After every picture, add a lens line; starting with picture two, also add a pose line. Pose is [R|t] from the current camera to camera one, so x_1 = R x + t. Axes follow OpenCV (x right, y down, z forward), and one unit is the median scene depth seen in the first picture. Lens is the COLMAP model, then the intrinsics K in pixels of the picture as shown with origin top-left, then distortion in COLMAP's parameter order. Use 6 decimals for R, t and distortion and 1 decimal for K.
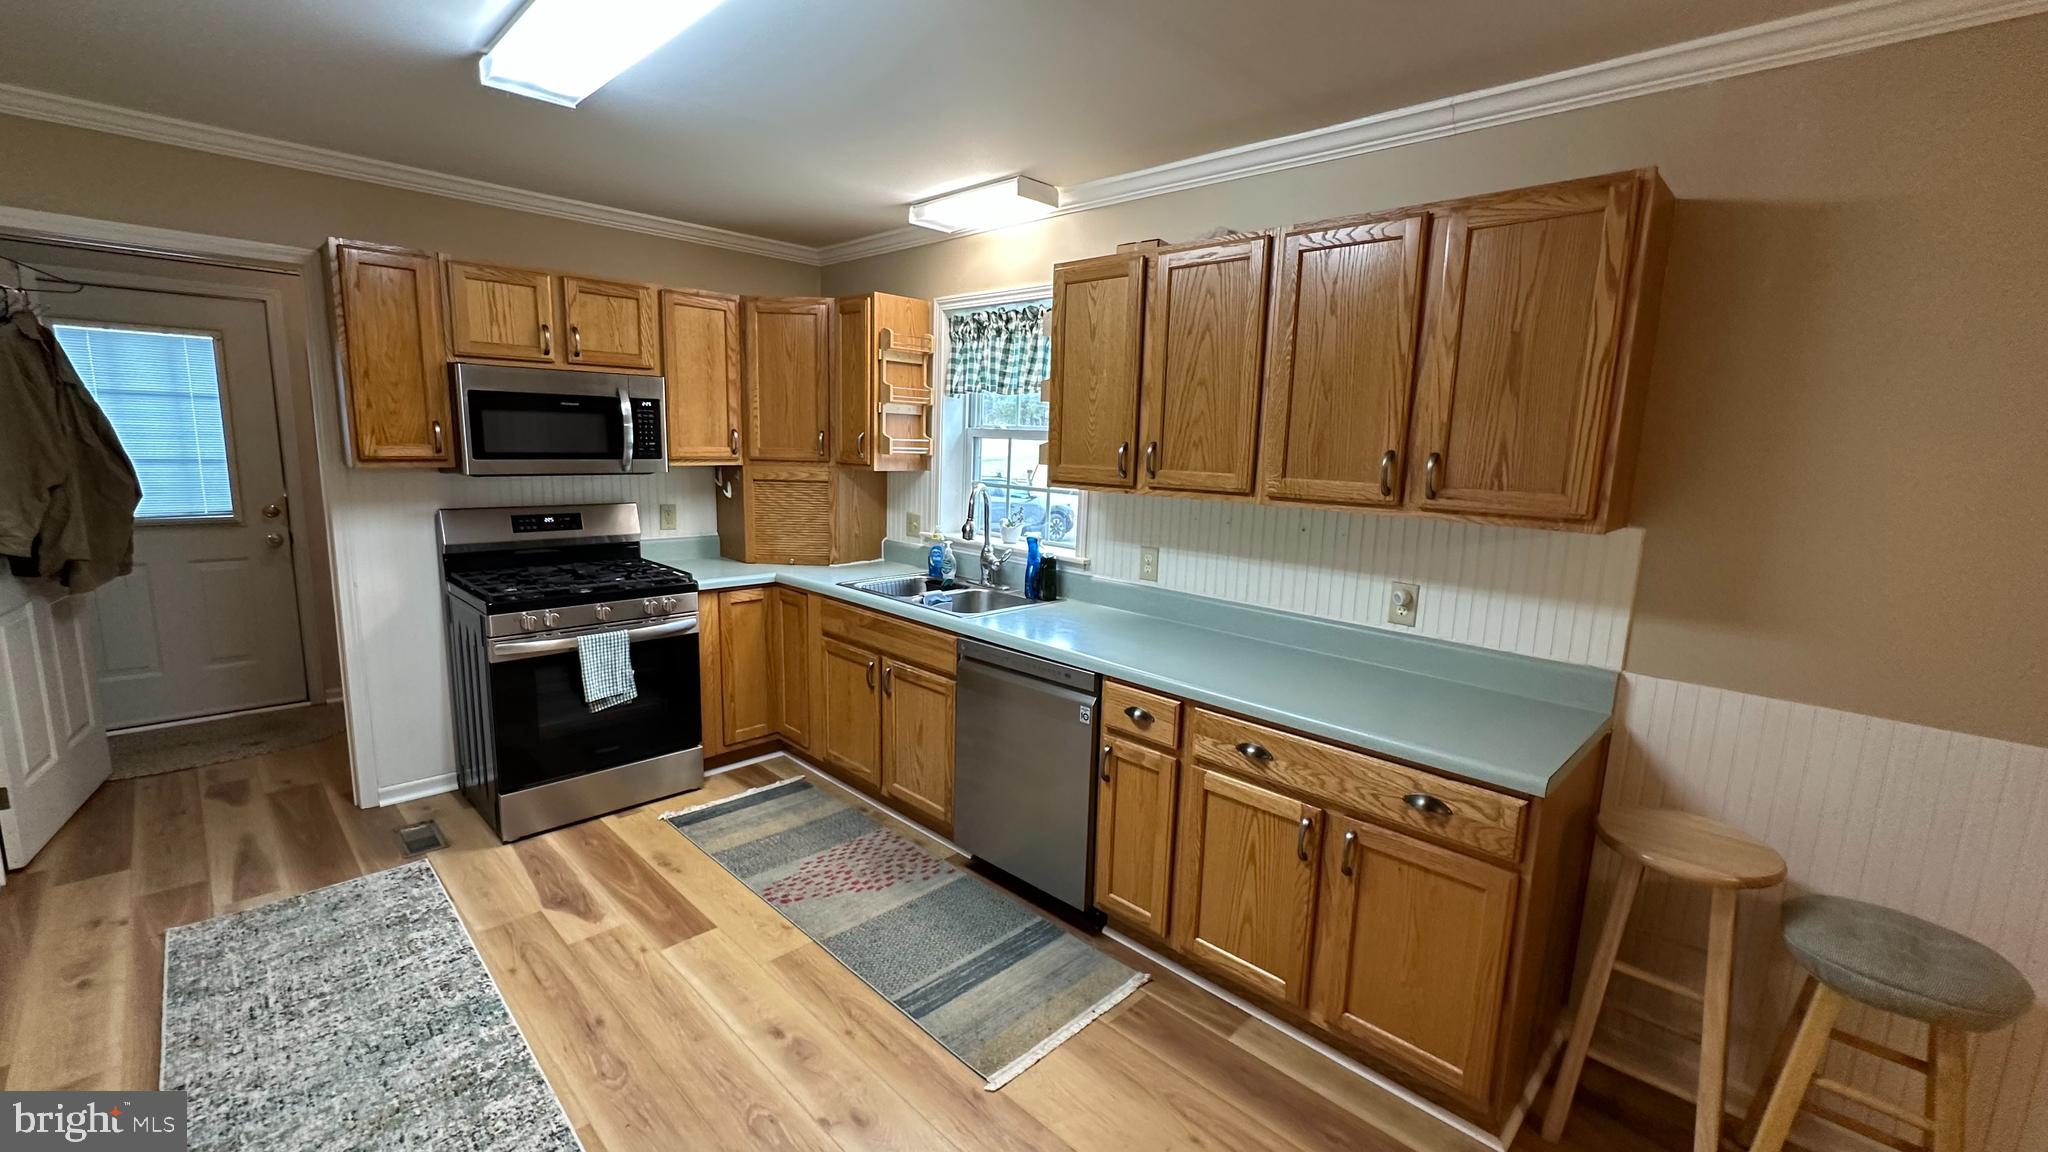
lens RADIAL K [[837.1, 0, 1024.4], [0, 837.1, 578.0], [0, 0, 1]] dist [-0.003479, 0.000247]
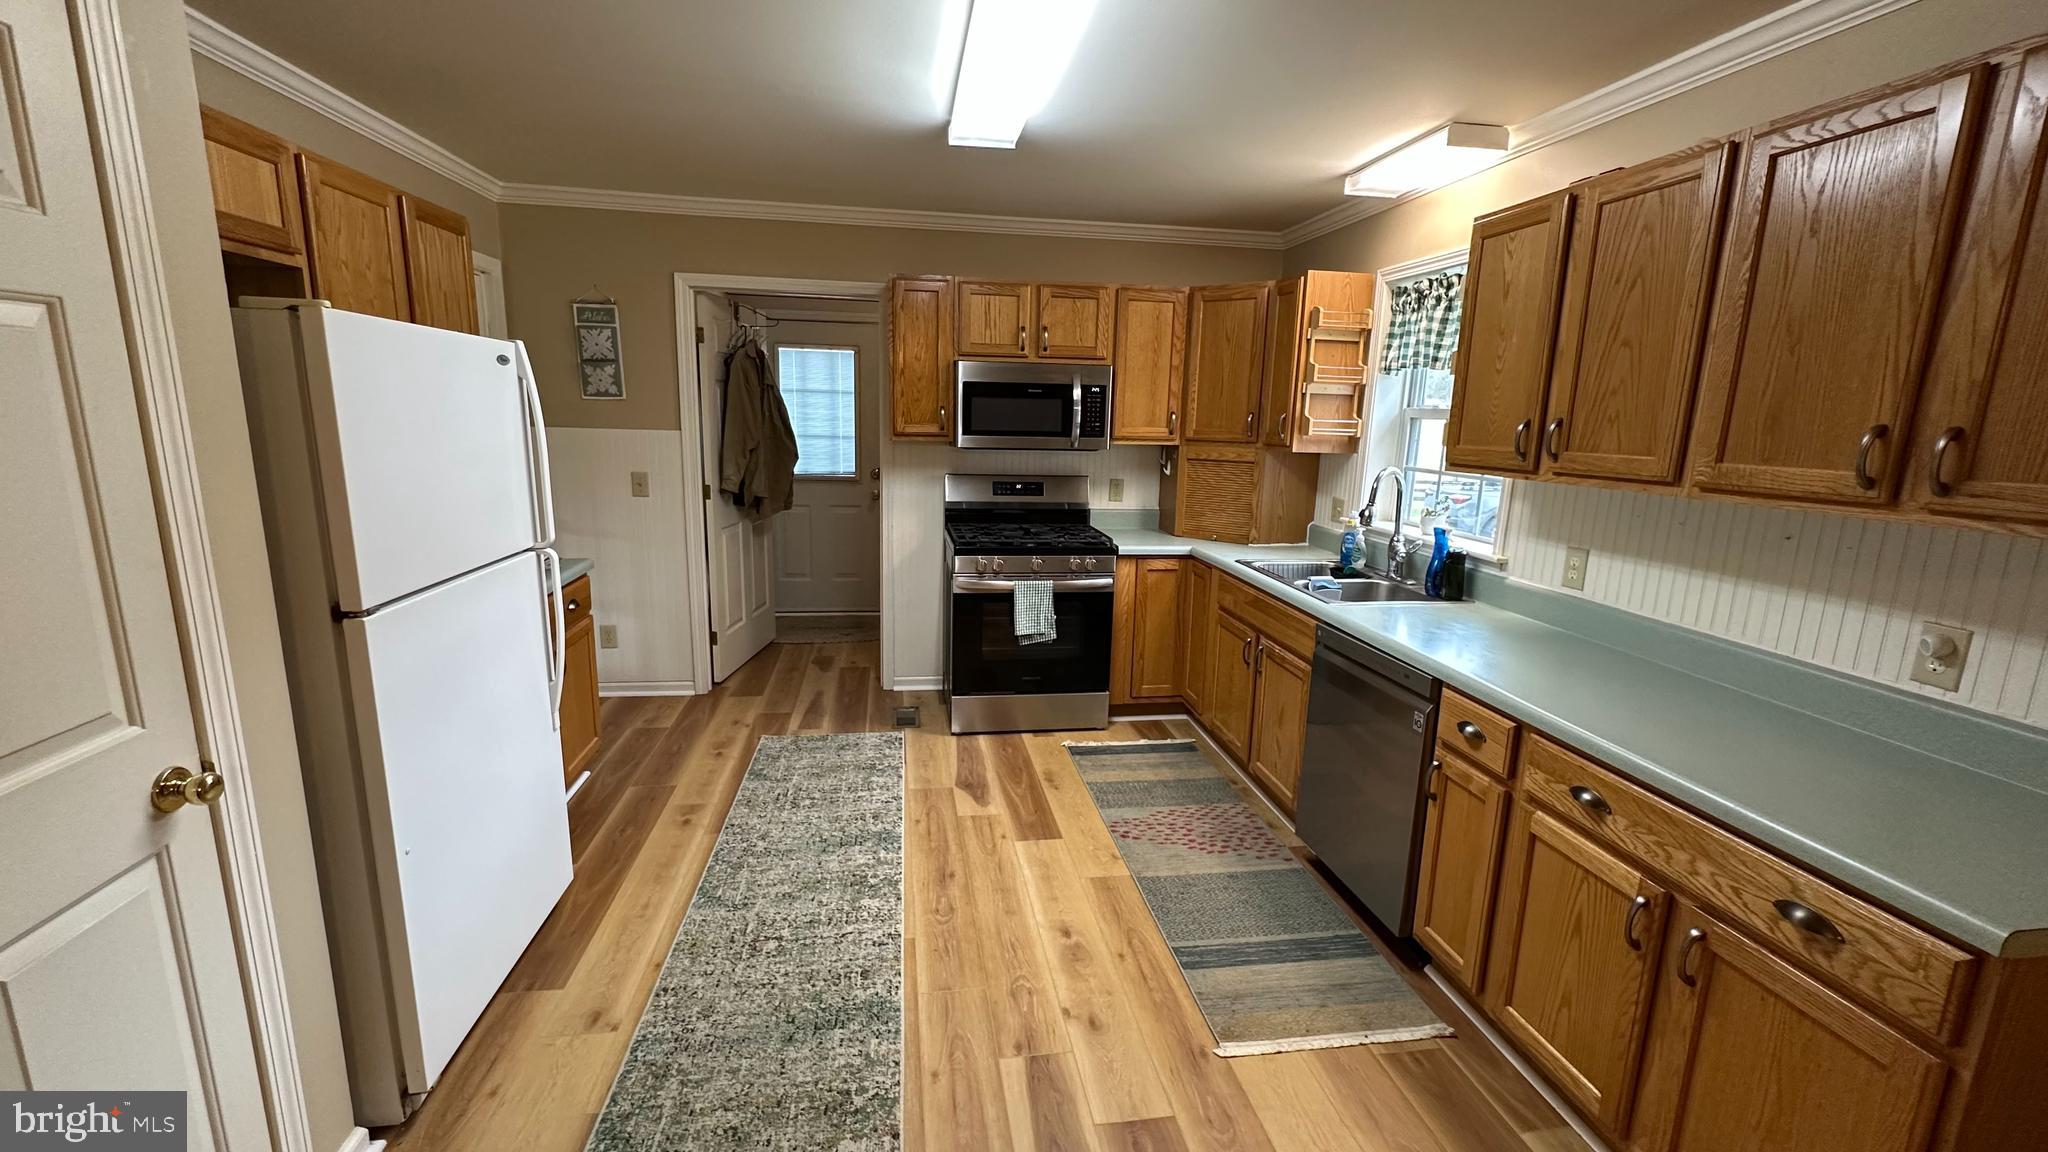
lens RADIAL K [[839.4, 0, 1023.1], [0, 839.4, 576.4], [0, 0, 1]] dist [-0.002775, -0.000073]
pose [[0.801585, 0.105897, -0.588428, 0.207635], [-0.100496, 0.994051, 0.041995, 0.010938], [0.589375, 0.025472, 0.807458, 0.015575]]
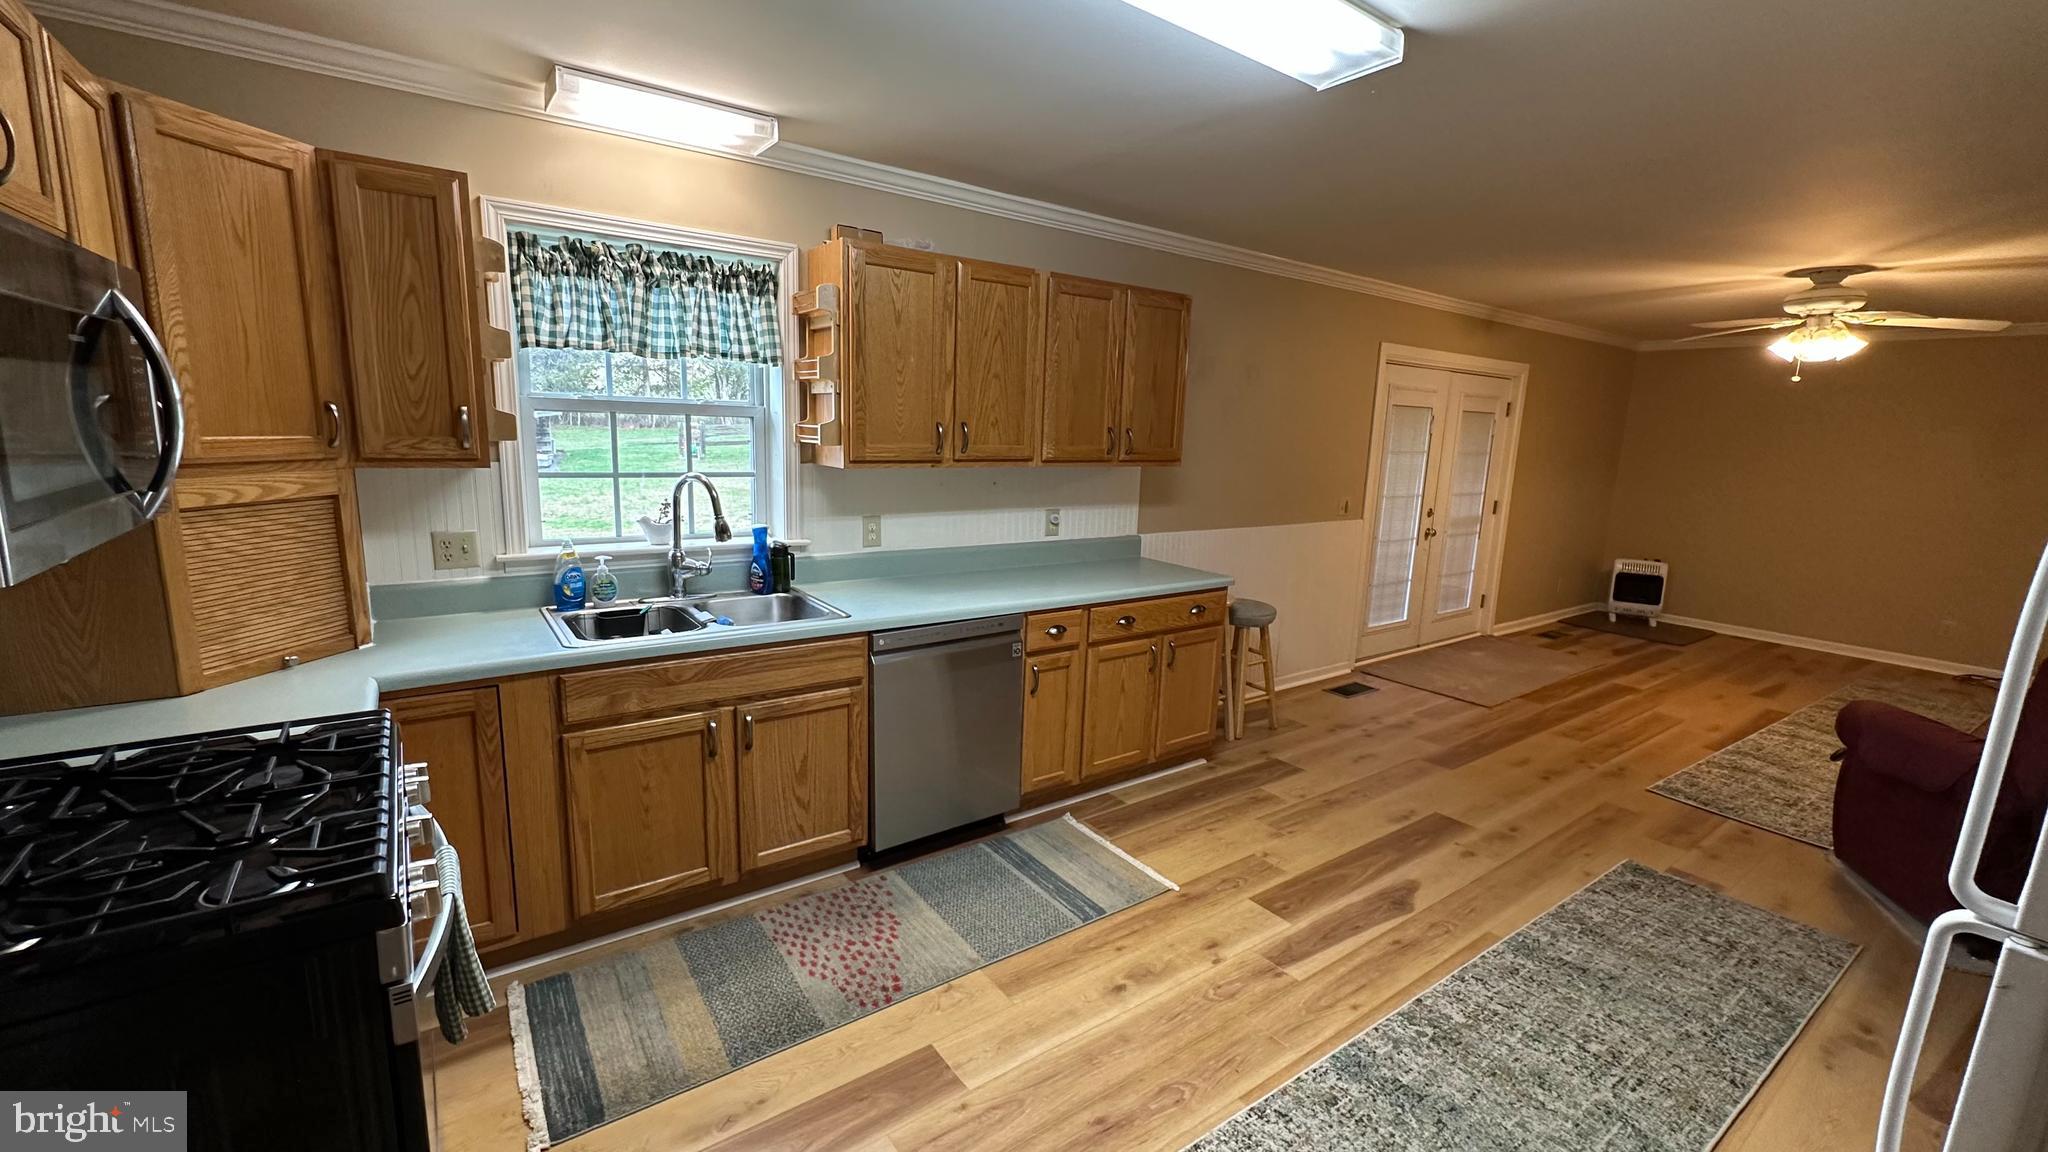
lens RADIAL K [[839.4, 0, 1023.1], [0, 839.4, 576.4], [0, 0, 1]] dist [-0.002775, -0.000073]
pose [[0.167642, -0.203234, 0.964672, -0.917818], [0.135174, 0.974017, 0.181712, -0.137286], [-0.976537, 0.099936, 0.190758, 0.630725]]
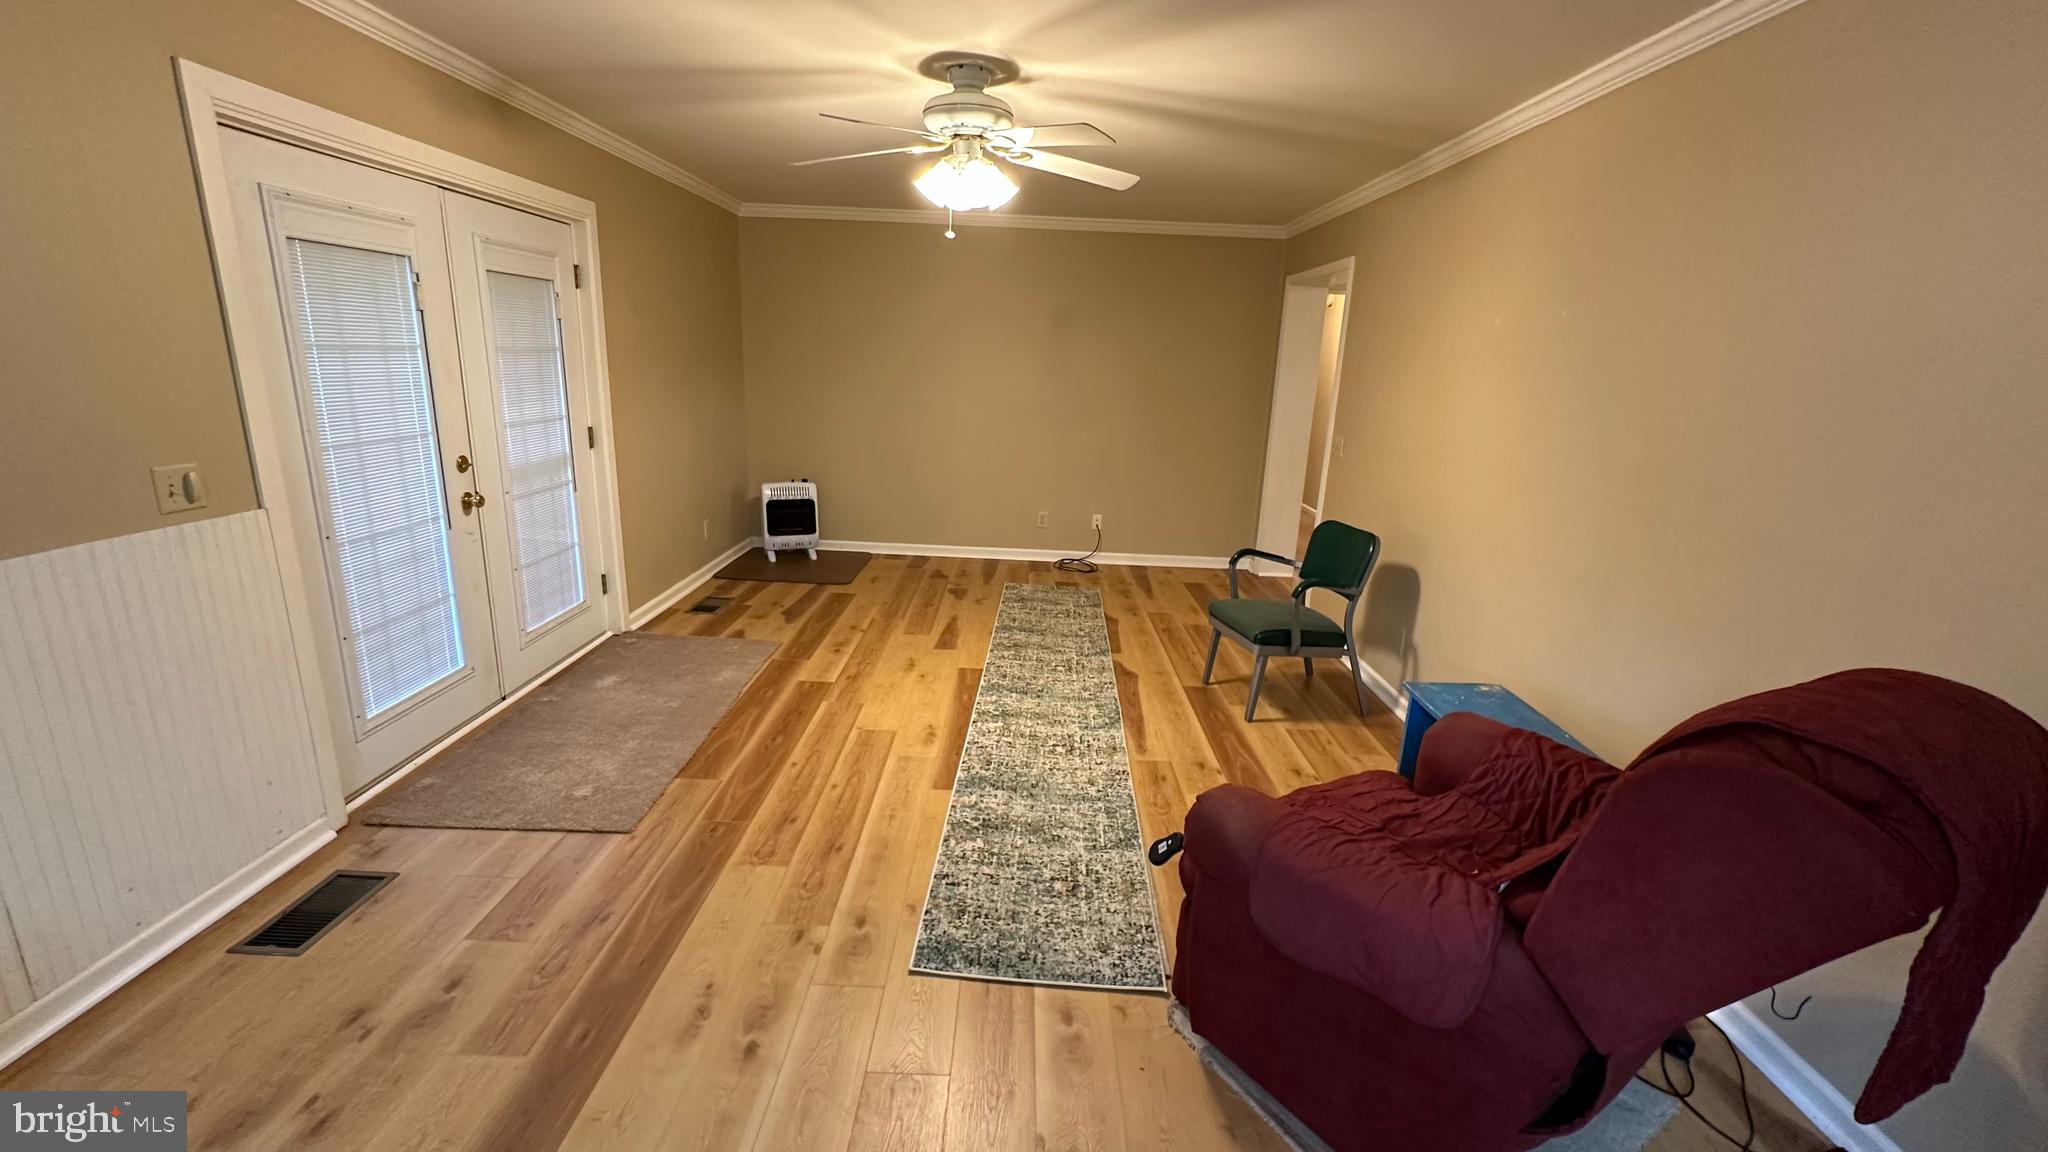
lens RADIAL K [[837.1, 0, 1024.4], [0, 837.1, 578.0], [0, 0, 1]] dist [-0.003479, 0.000247]
pose [[-0.693092, -0.244445, 0.678137, -0.041167], [0.054899, 0.920116, 0.387780, -0.029050], [-0.718756, 0.305996, -0.624305, 0.240638]]
